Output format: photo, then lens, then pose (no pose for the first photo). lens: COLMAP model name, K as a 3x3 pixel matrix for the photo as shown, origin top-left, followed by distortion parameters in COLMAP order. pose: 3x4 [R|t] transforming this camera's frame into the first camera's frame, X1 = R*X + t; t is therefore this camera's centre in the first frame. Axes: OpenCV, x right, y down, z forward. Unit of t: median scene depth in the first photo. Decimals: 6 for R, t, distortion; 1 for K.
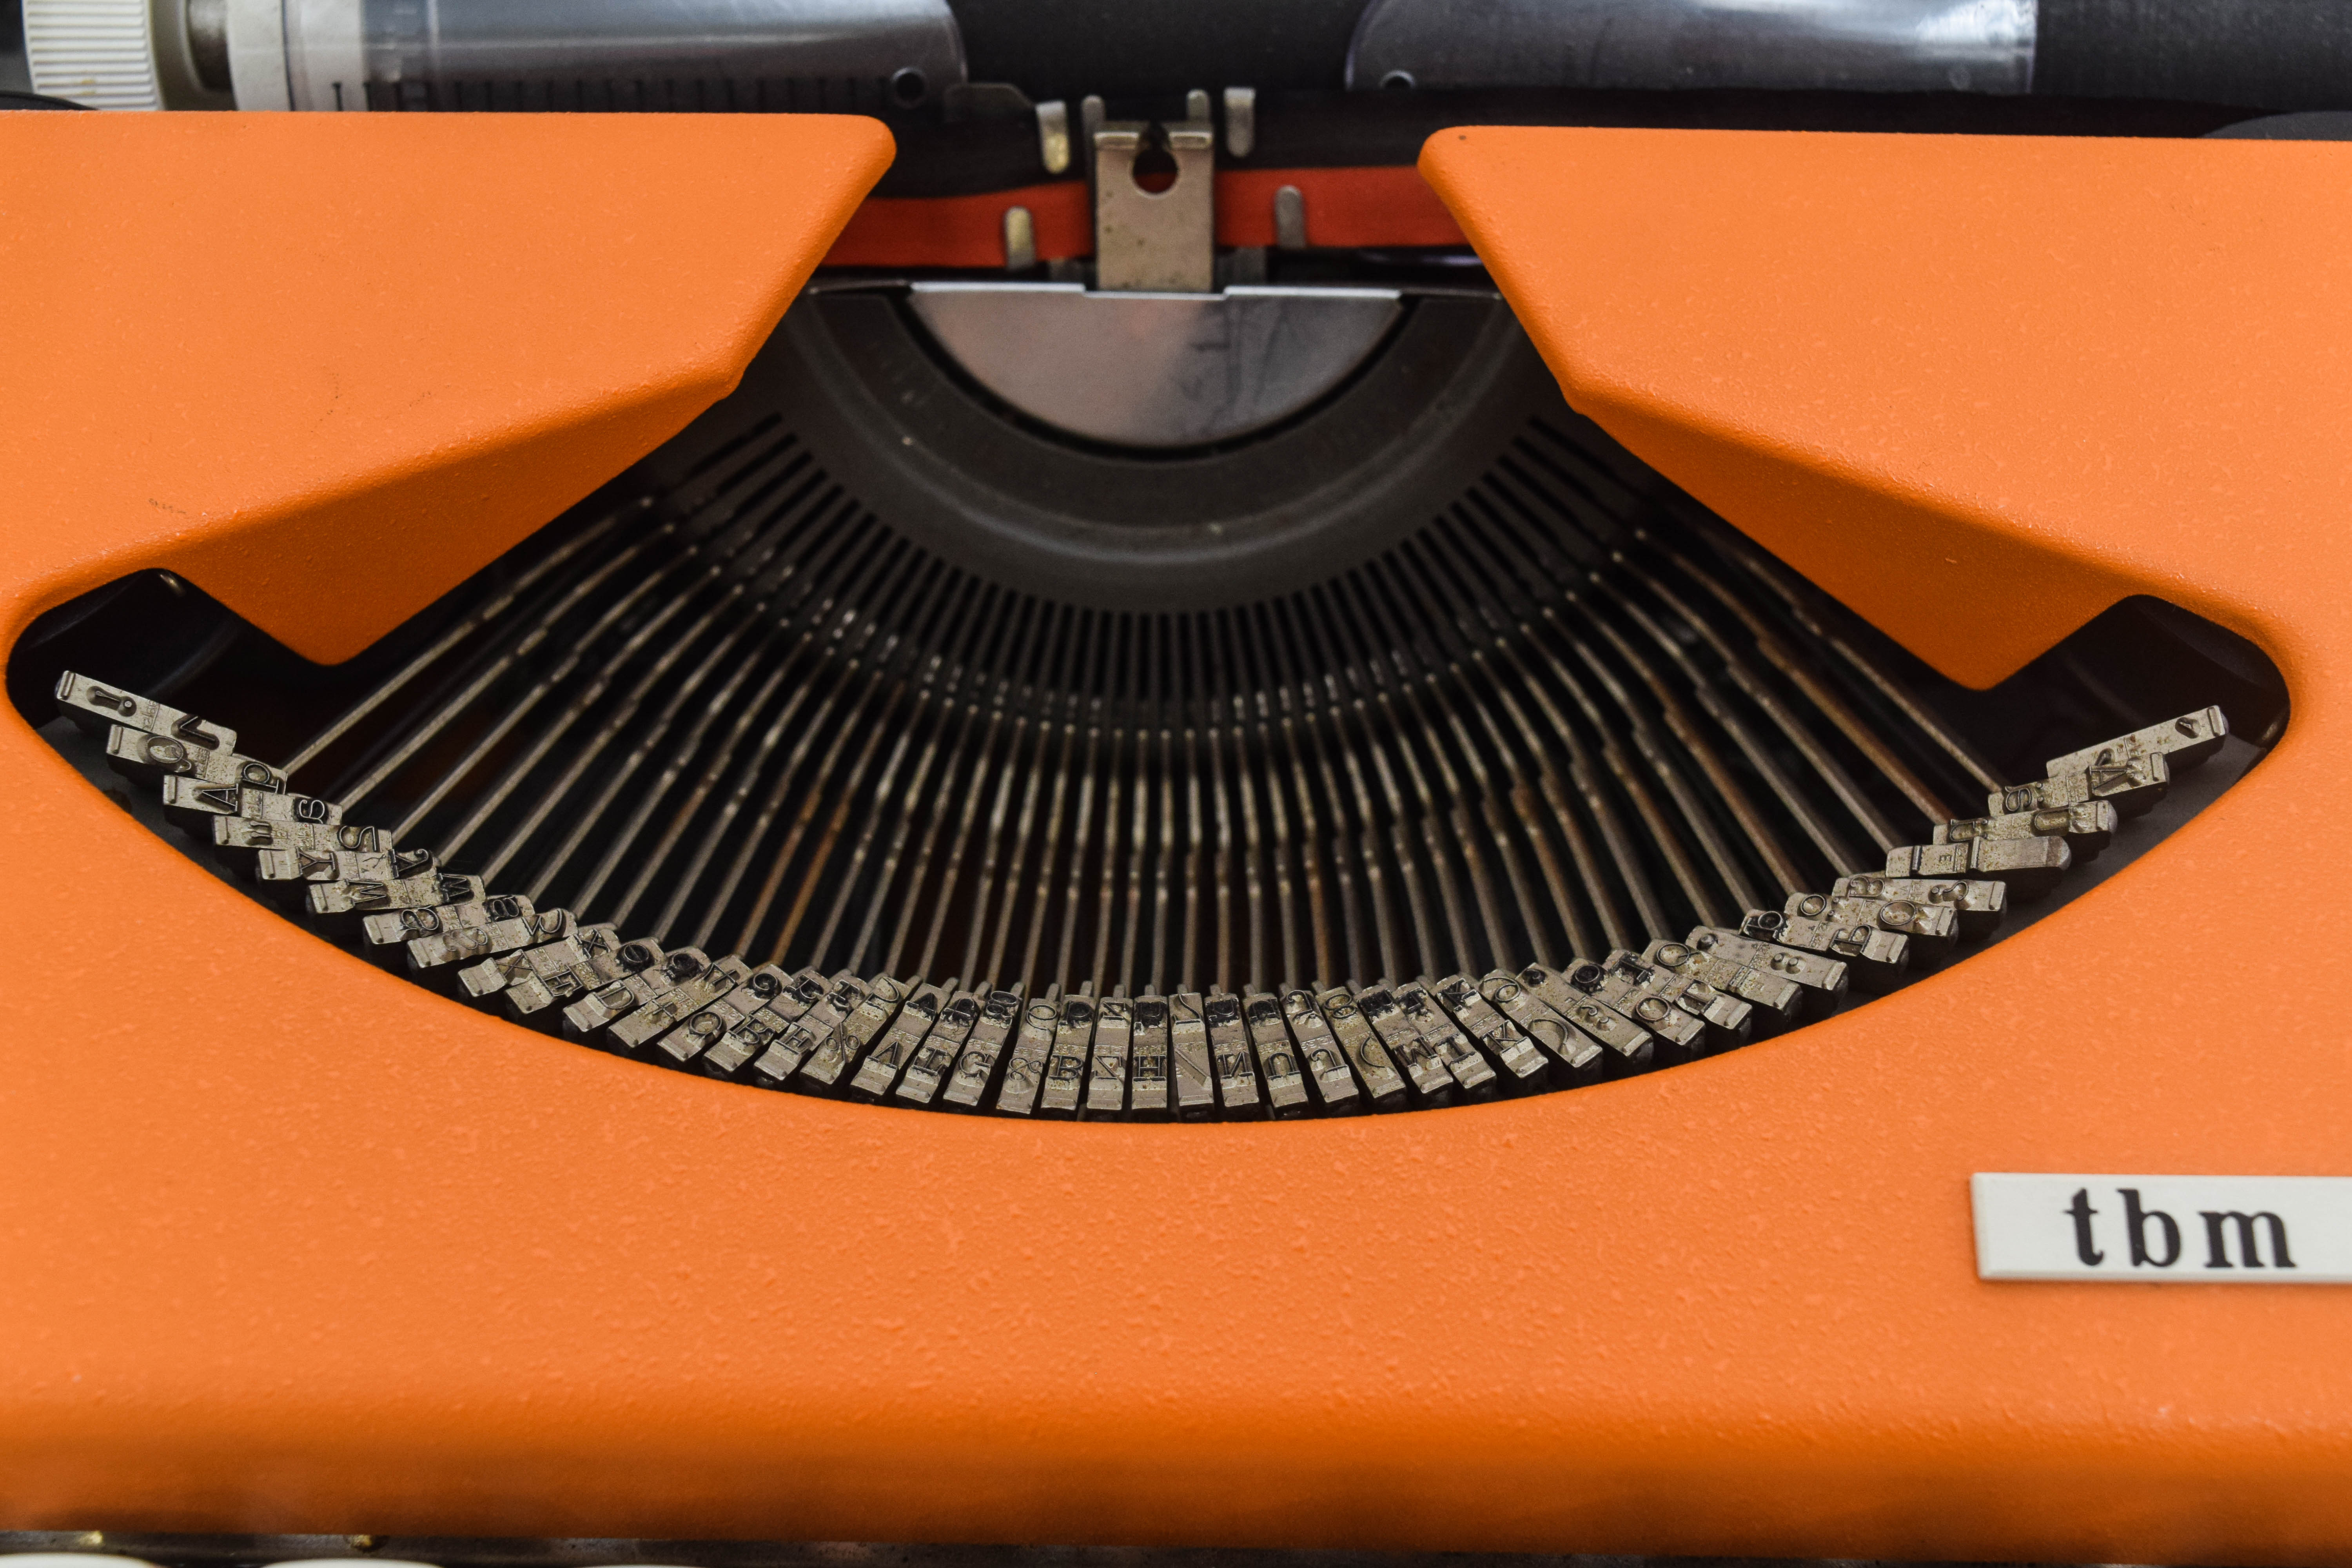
lens RADIAL K [[2836.7, 0, 1182.9], [0, 2836.7, 746.7], [0, 0, 1]] dist [-0.030923, 0.000000]
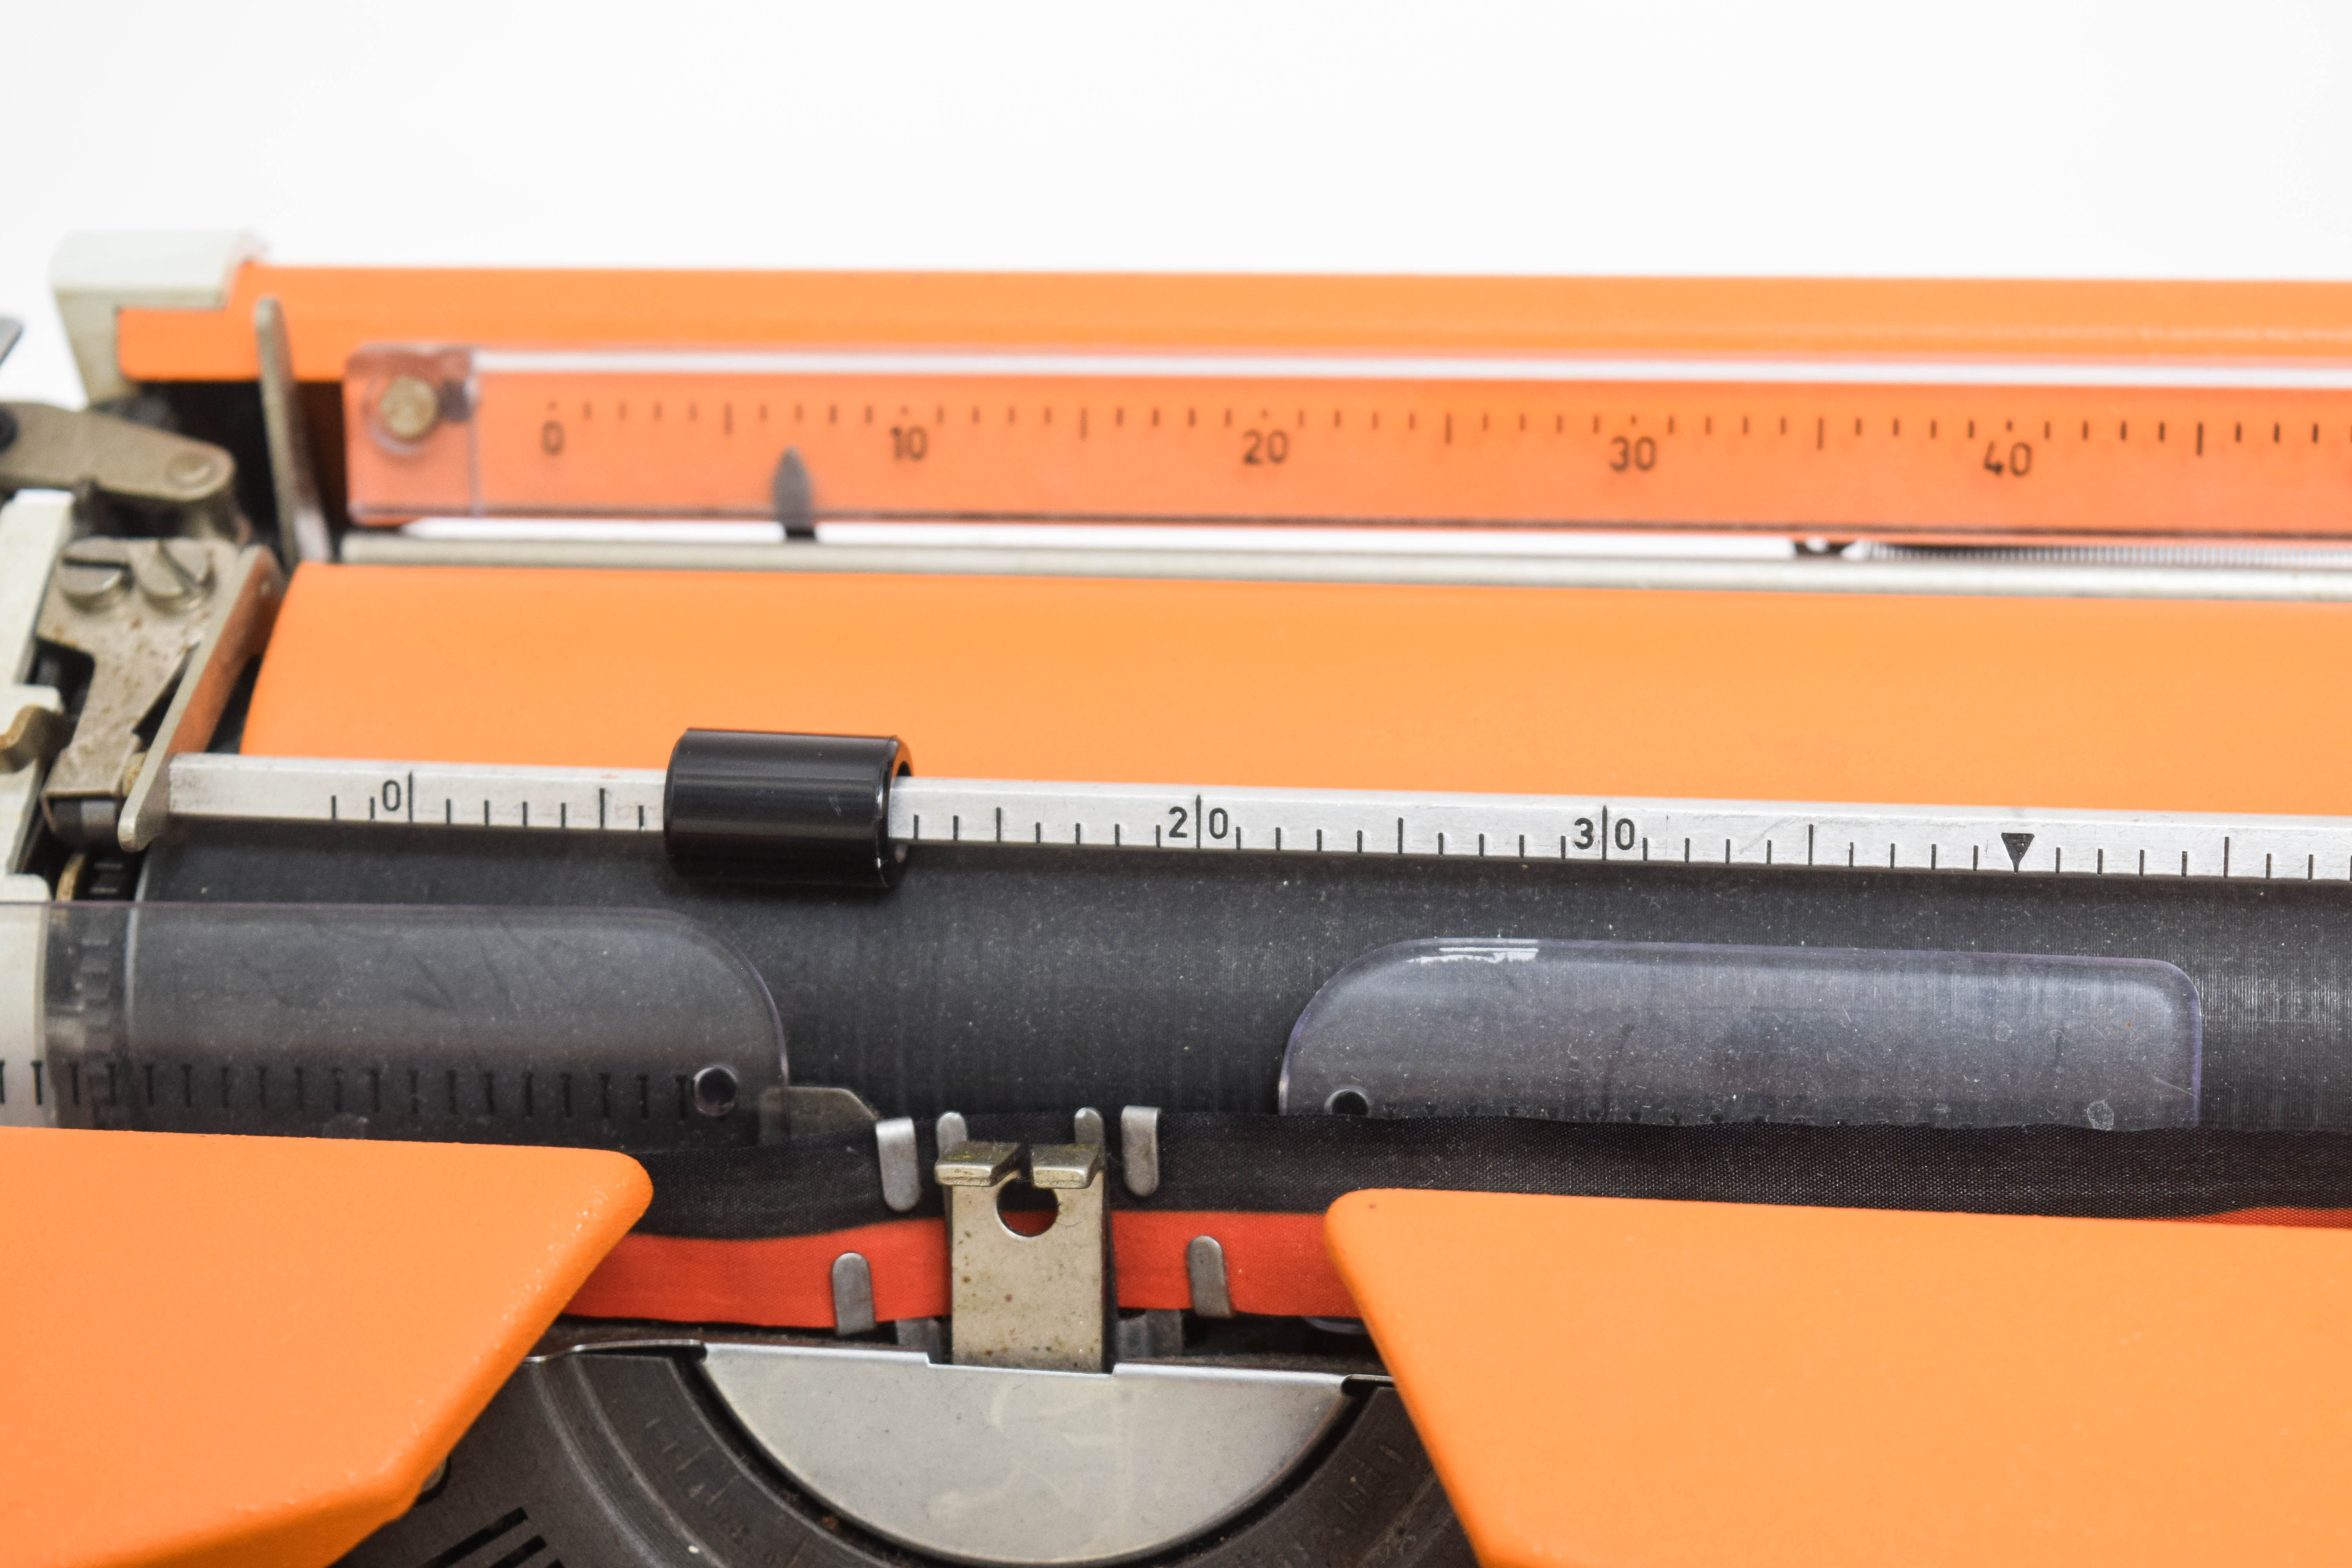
lens RADIAL K [[4576.6, 0, 1172.9], [0, 4576.6, 790.1], [0, 0, 1]] dist [-0.067067, 0.000000]
pose [[0.992106, 0.020330, -0.123746, 0.179775], [-0.045526, 0.977838, -0.204354, -0.065112], [0.116849, 0.208375, 0.971044, -0.206965]]
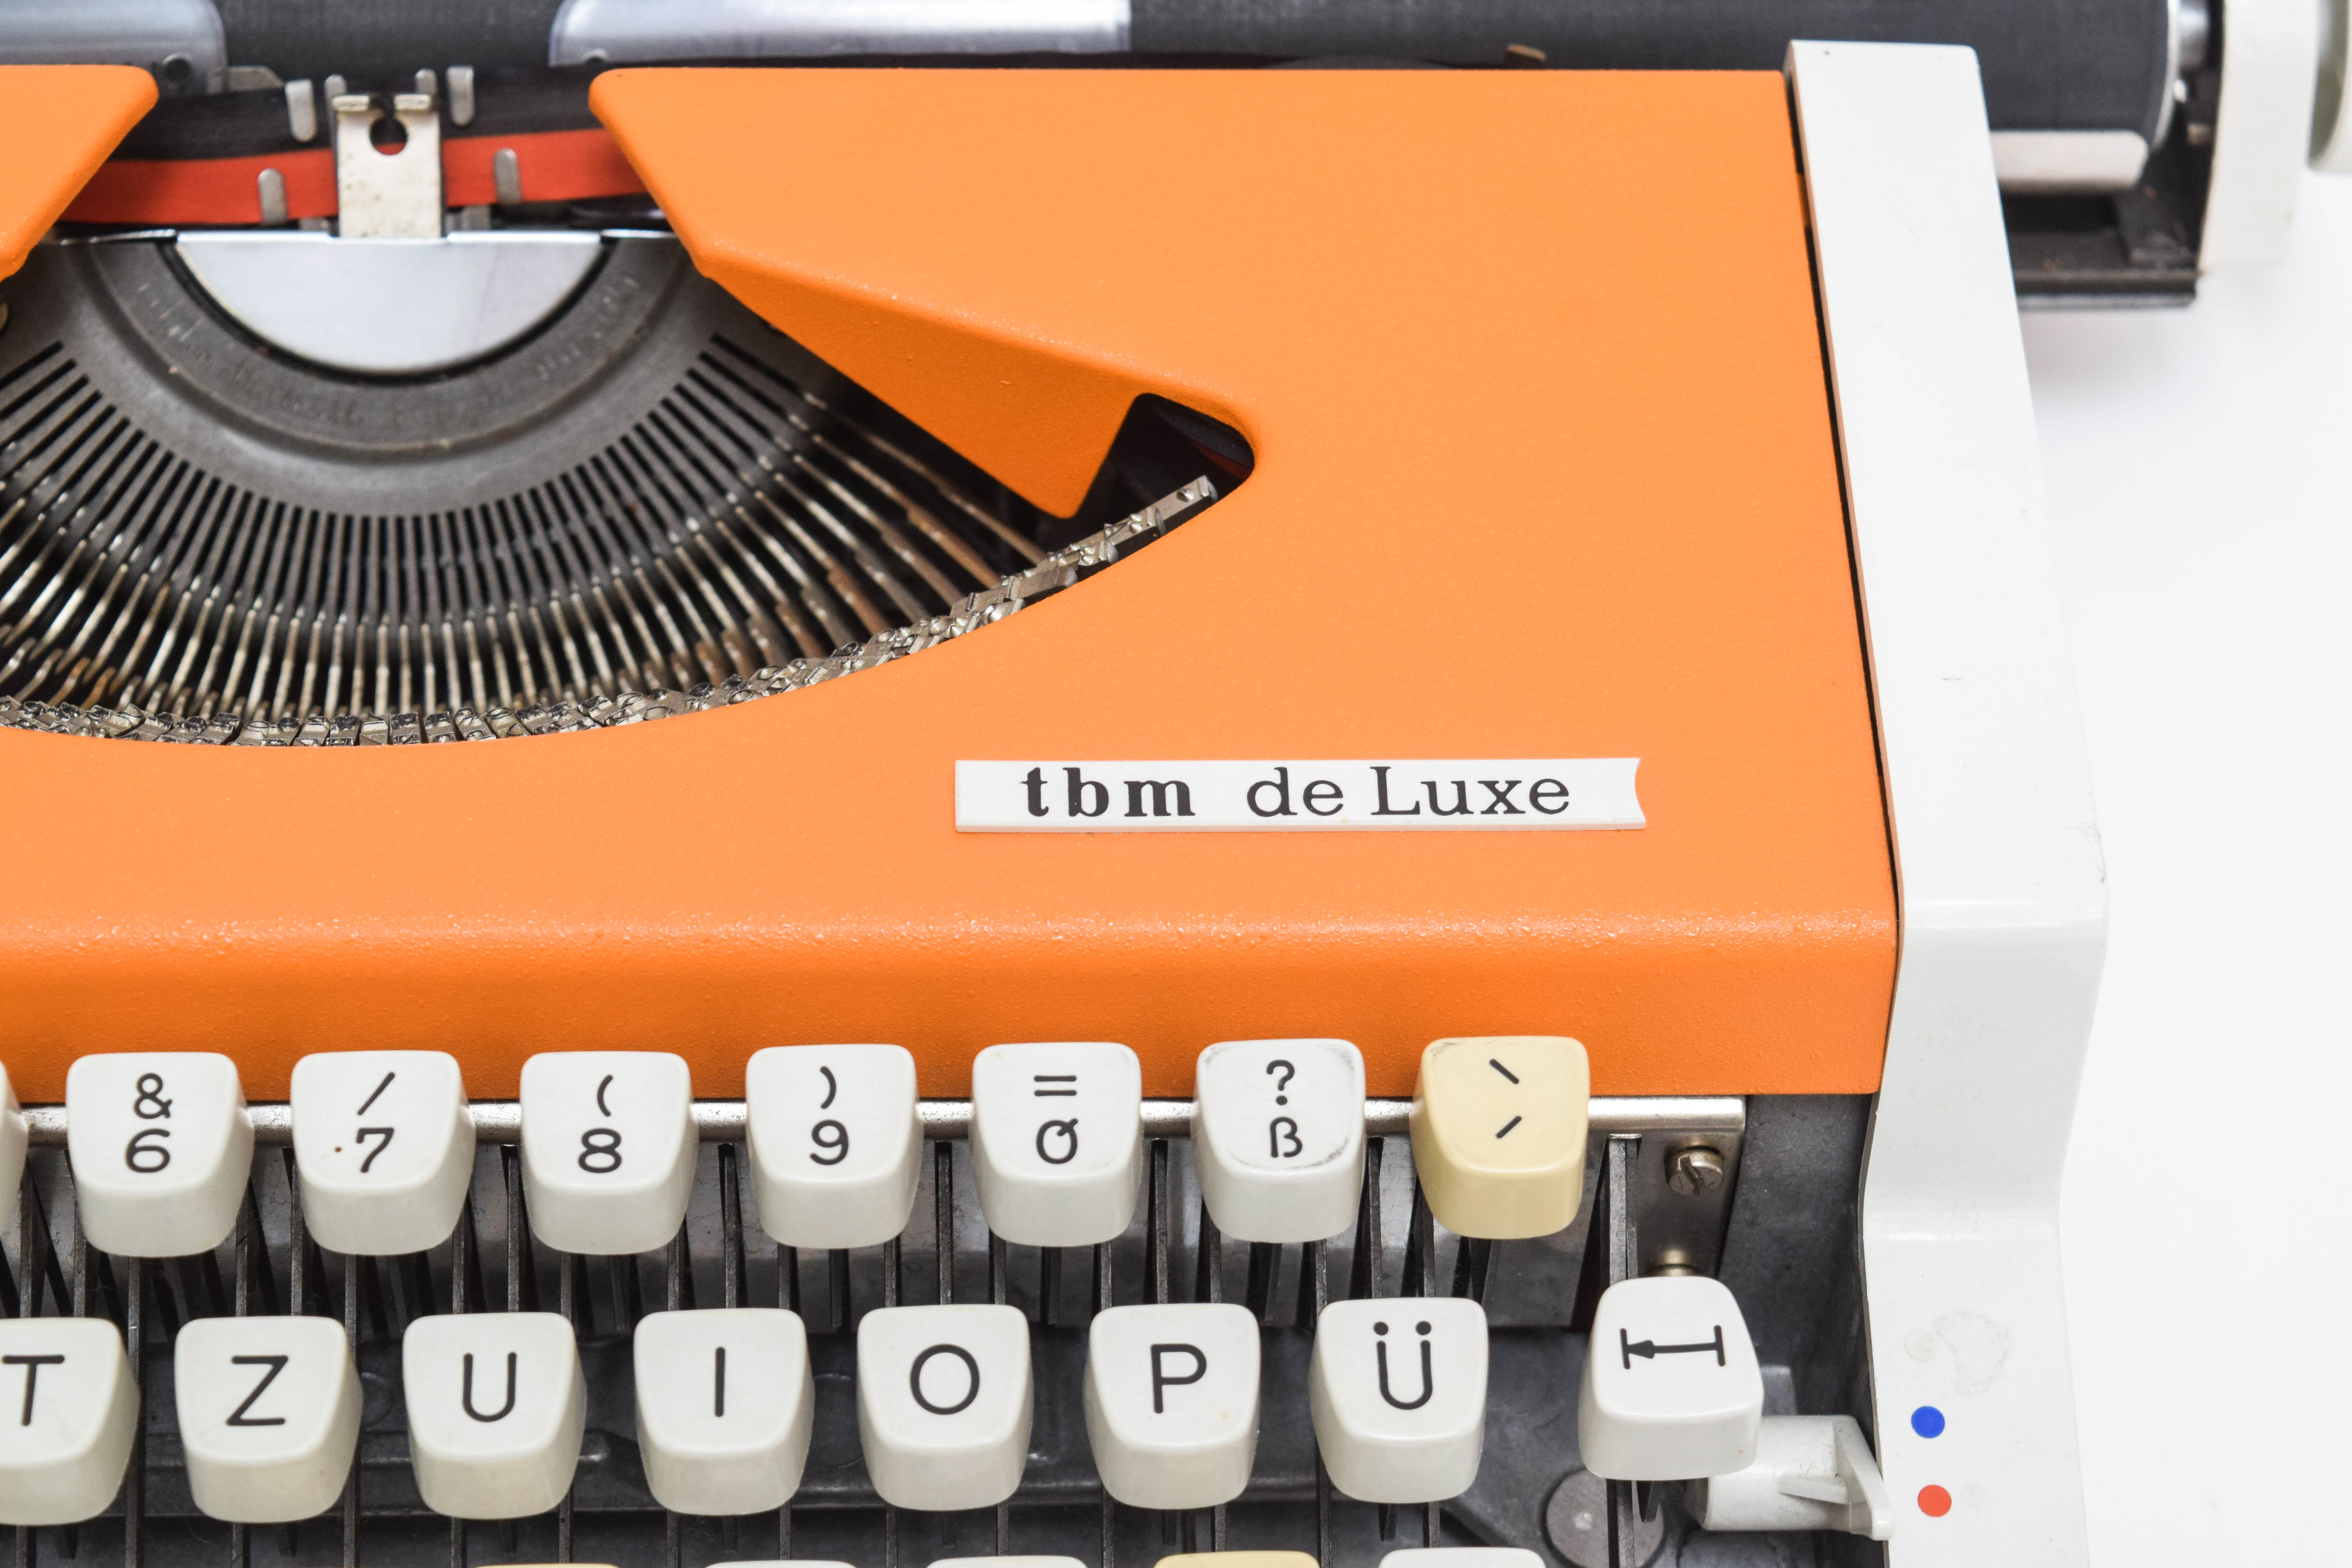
lens RADIAL K [[5232.7, 0, 1187.7], [0, 5232.7, 774.2], [0, 0, 1]] dist [-0.067303, 0.000000]
pose [[0.998204, -0.015864, 0.057770, 0.192964], [0.028114, 0.975571, -0.217880, 0.537968], [-0.052903, 0.219113, 0.974264, -1.068121]]
